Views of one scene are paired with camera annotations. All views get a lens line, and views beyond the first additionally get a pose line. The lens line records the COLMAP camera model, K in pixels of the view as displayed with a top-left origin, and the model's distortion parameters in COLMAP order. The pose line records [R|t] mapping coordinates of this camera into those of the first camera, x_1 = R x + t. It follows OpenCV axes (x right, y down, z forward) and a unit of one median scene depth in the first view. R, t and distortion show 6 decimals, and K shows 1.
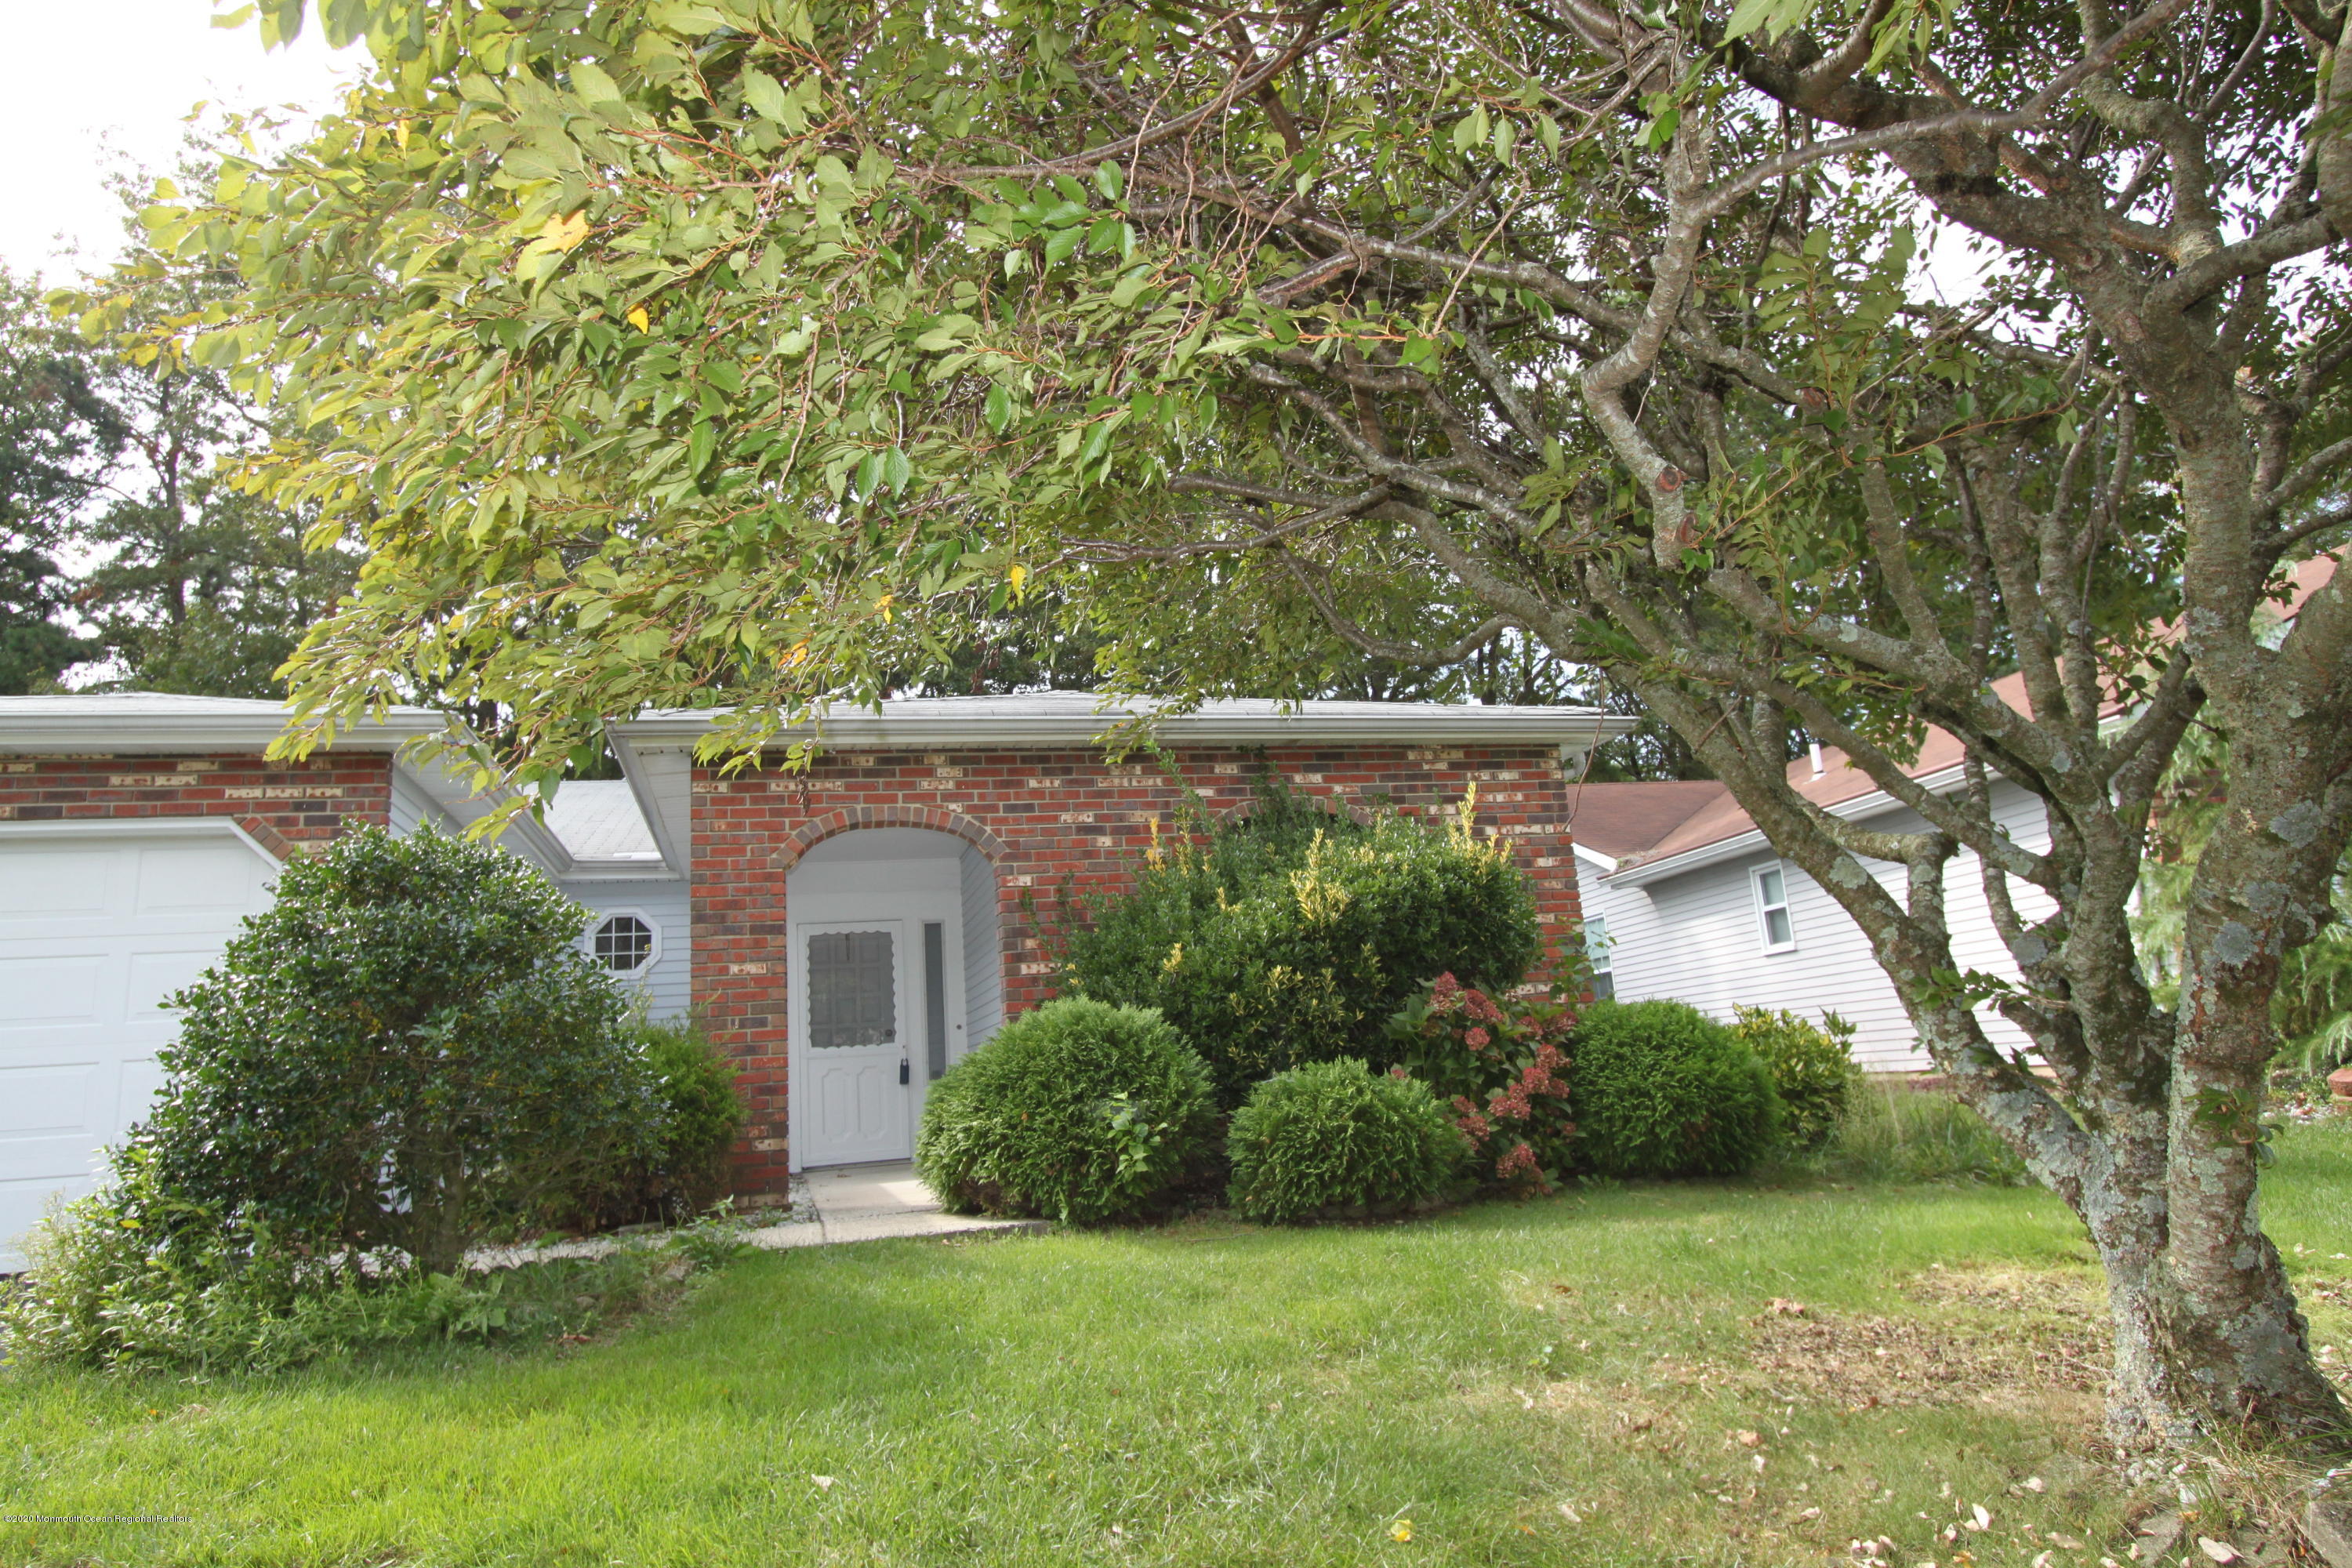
lens RADIAL K [[1421.8, 0, 1163.4], [0, 1421.8, 789.3], [0, 0, 1]] dist [-0.030487, 0.025842]
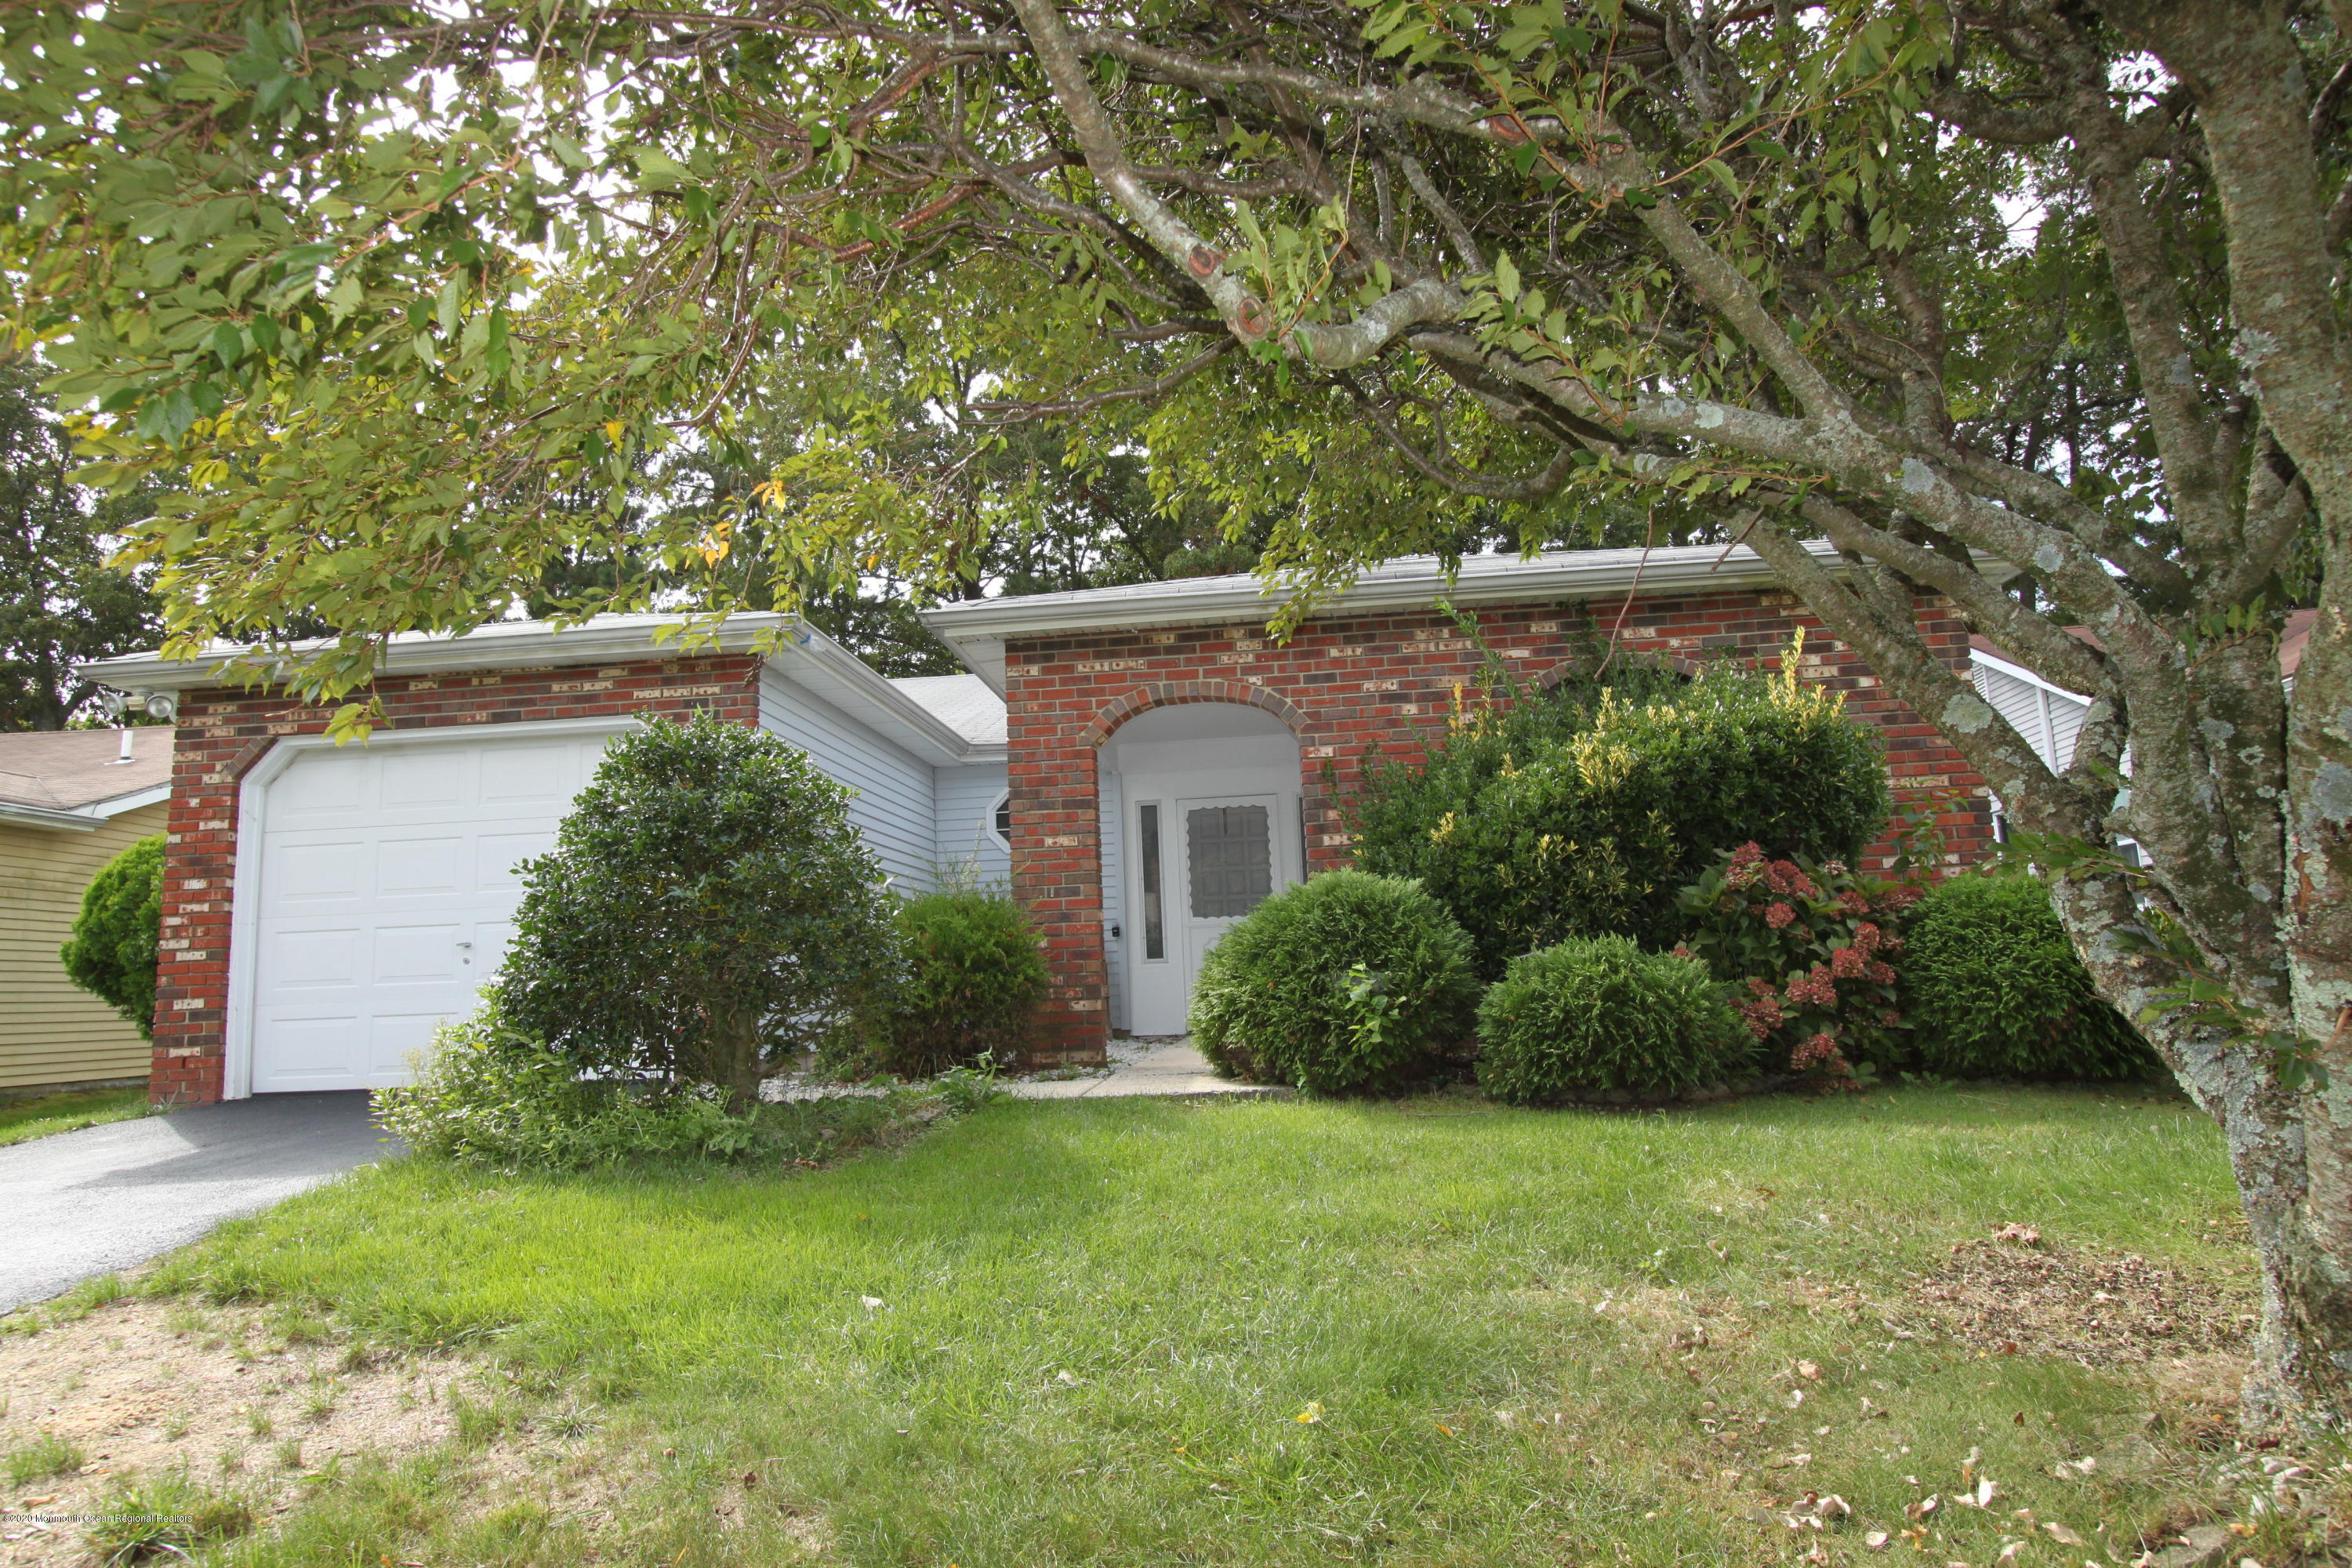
lens RADIAL K [[1421.8, 0, 1163.4], [0, 1421.8, 789.3], [0, 0, 1]] dist [-0.030487, 0.025842]
pose [[0.938892, -0.015601, -0.343858, 0.167176], [0.045538, 0.995821, 0.079159, 0.008537], [0.341186, -0.089980, 0.935679, 0.041113]]
